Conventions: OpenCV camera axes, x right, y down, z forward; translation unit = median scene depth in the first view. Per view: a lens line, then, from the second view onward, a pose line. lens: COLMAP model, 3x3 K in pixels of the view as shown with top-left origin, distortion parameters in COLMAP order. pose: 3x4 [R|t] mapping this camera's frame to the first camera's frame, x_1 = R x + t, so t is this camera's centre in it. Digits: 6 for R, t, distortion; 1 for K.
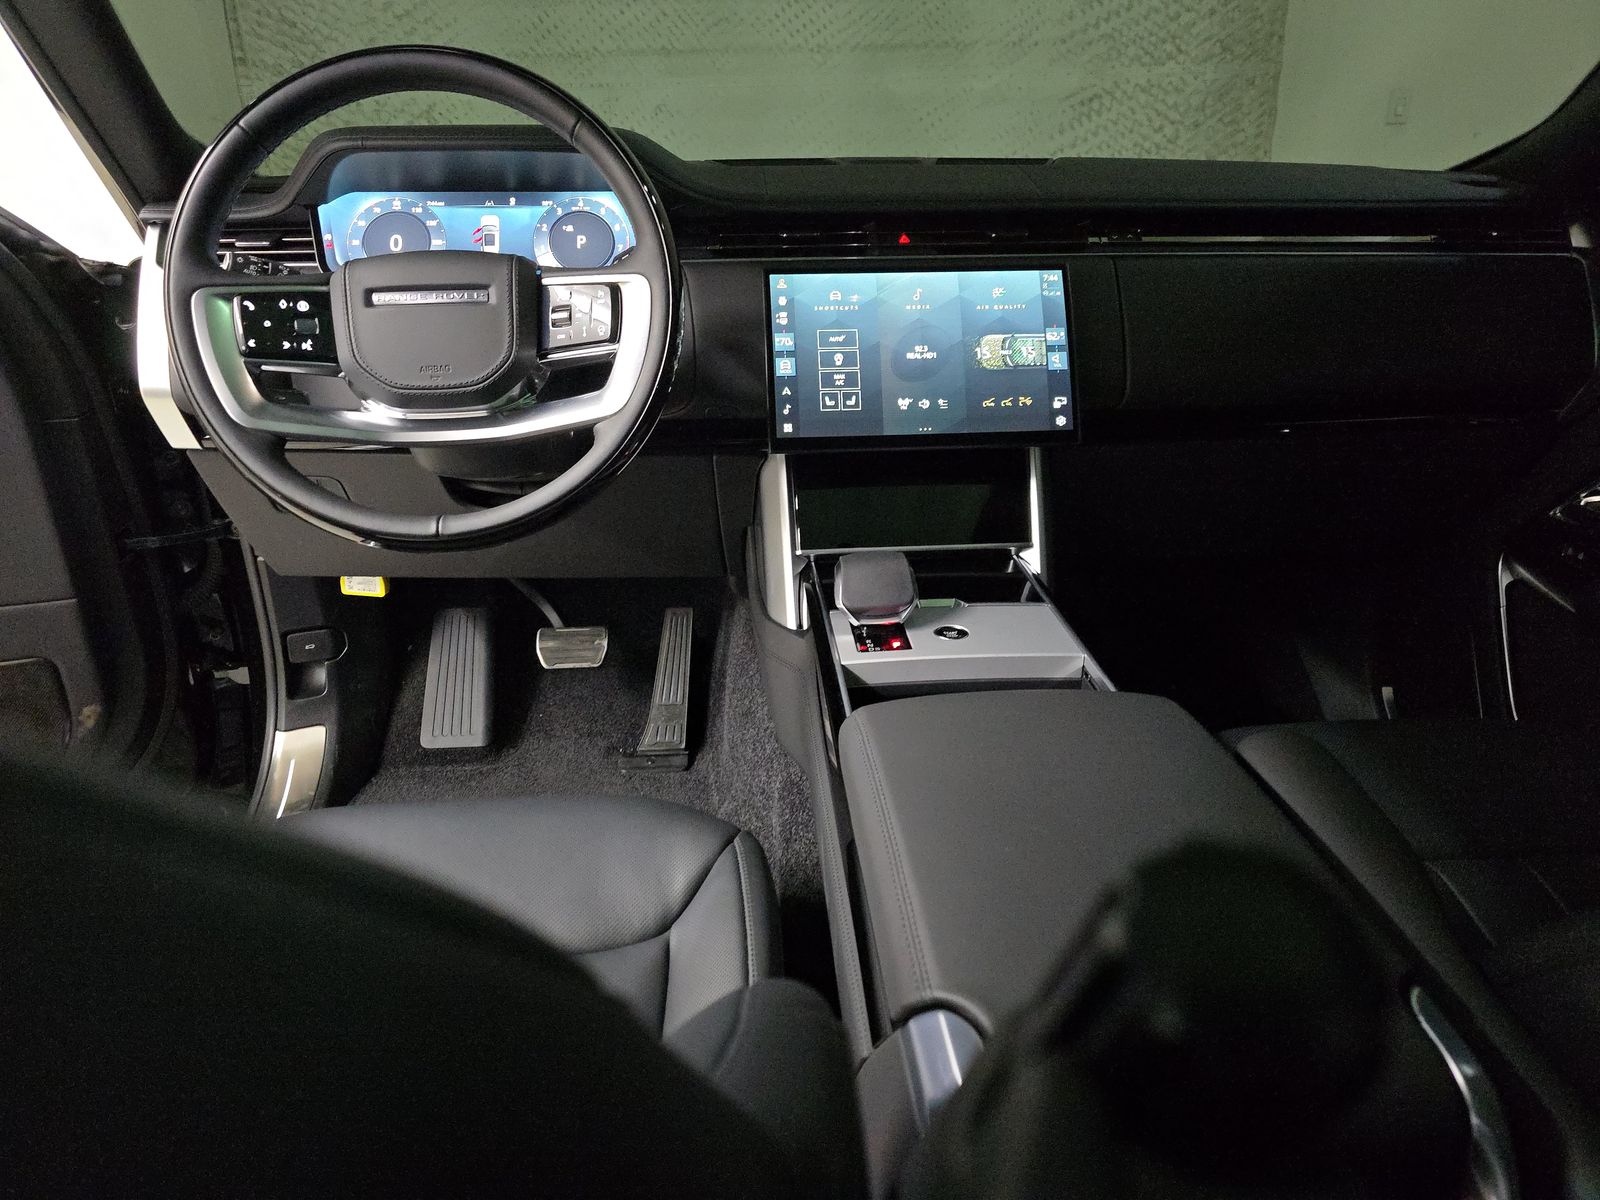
lens RADIAL K [[1042.8, 0, 793.4], [0, 1042.8, 607.4], [0, 0, 1]] dist [0.042186, -0.030988]
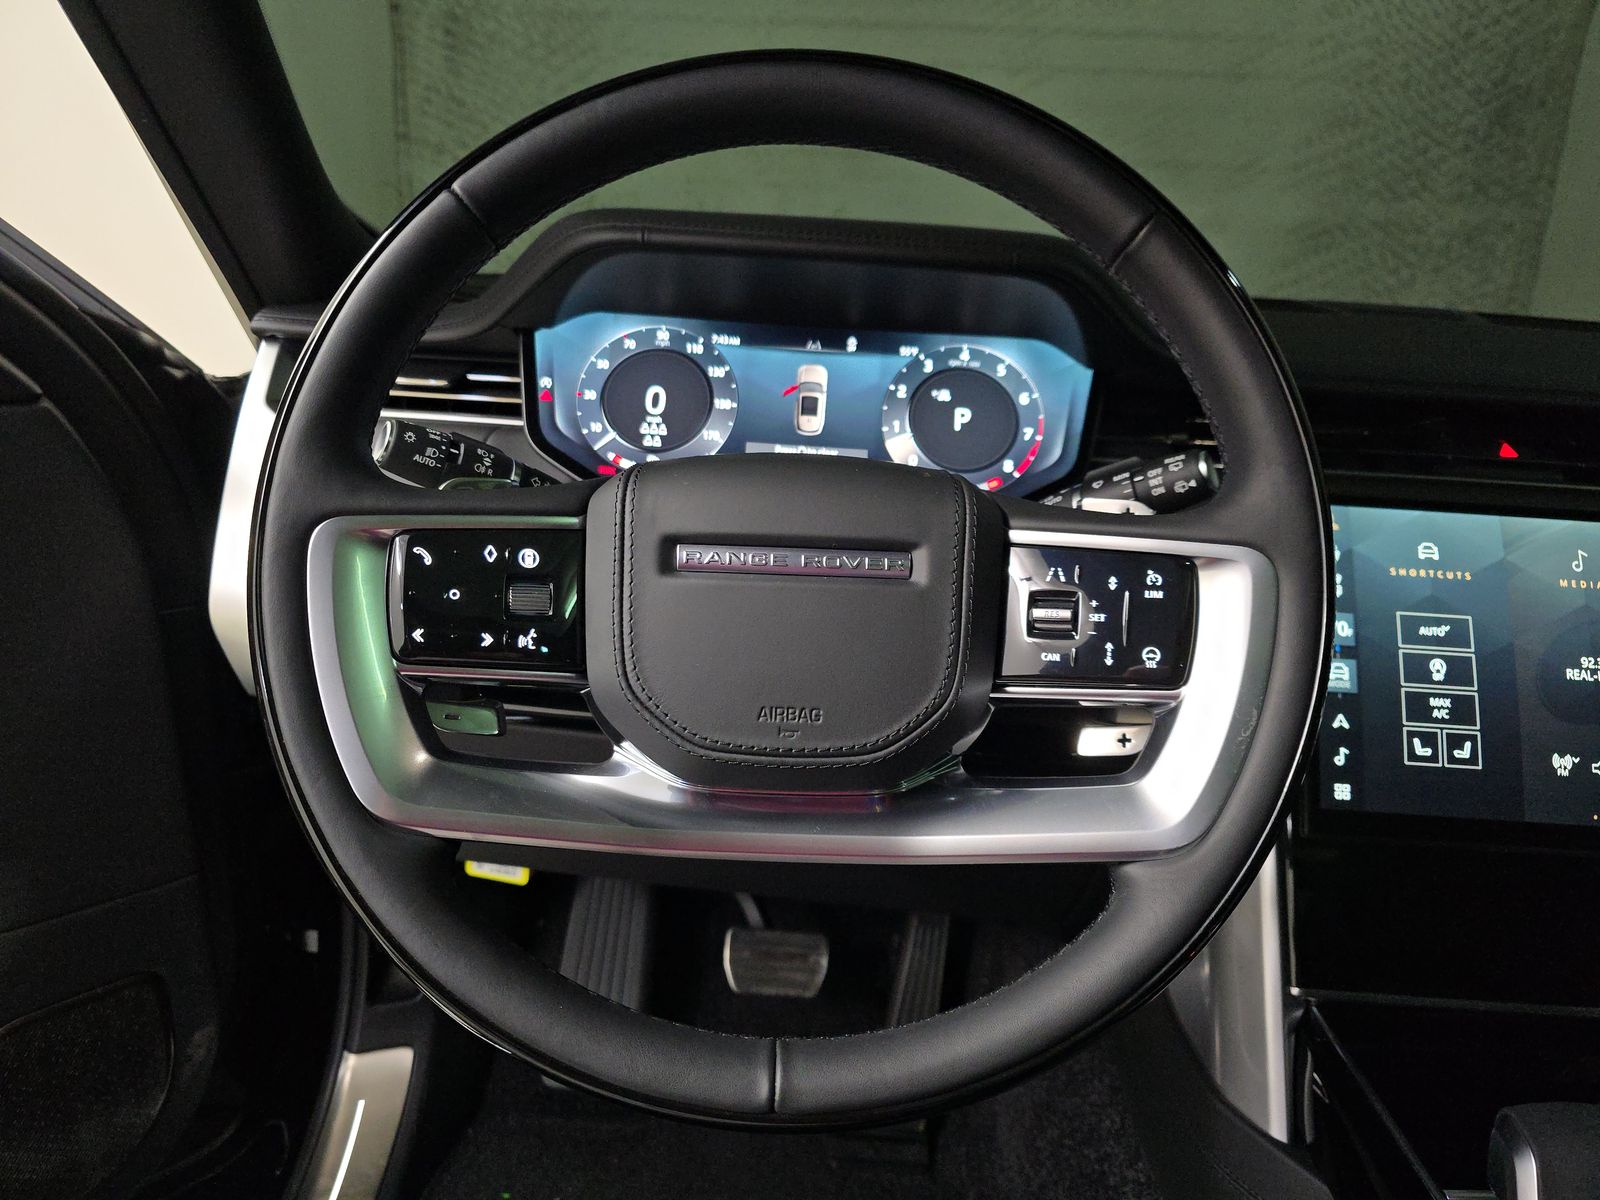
lens RADIAL K [[1042.8, 0, 787.0], [0, 1042.8, 595.1], [0, 0, 1]] dist [0.042186, -0.030988]
pose [[0.993079, 0.091716, -0.073366, -0.251313], [-0.098458, 0.990665, -0.094285, -0.189342], [0.064034, 0.100856, 0.992838, 0.430728]]
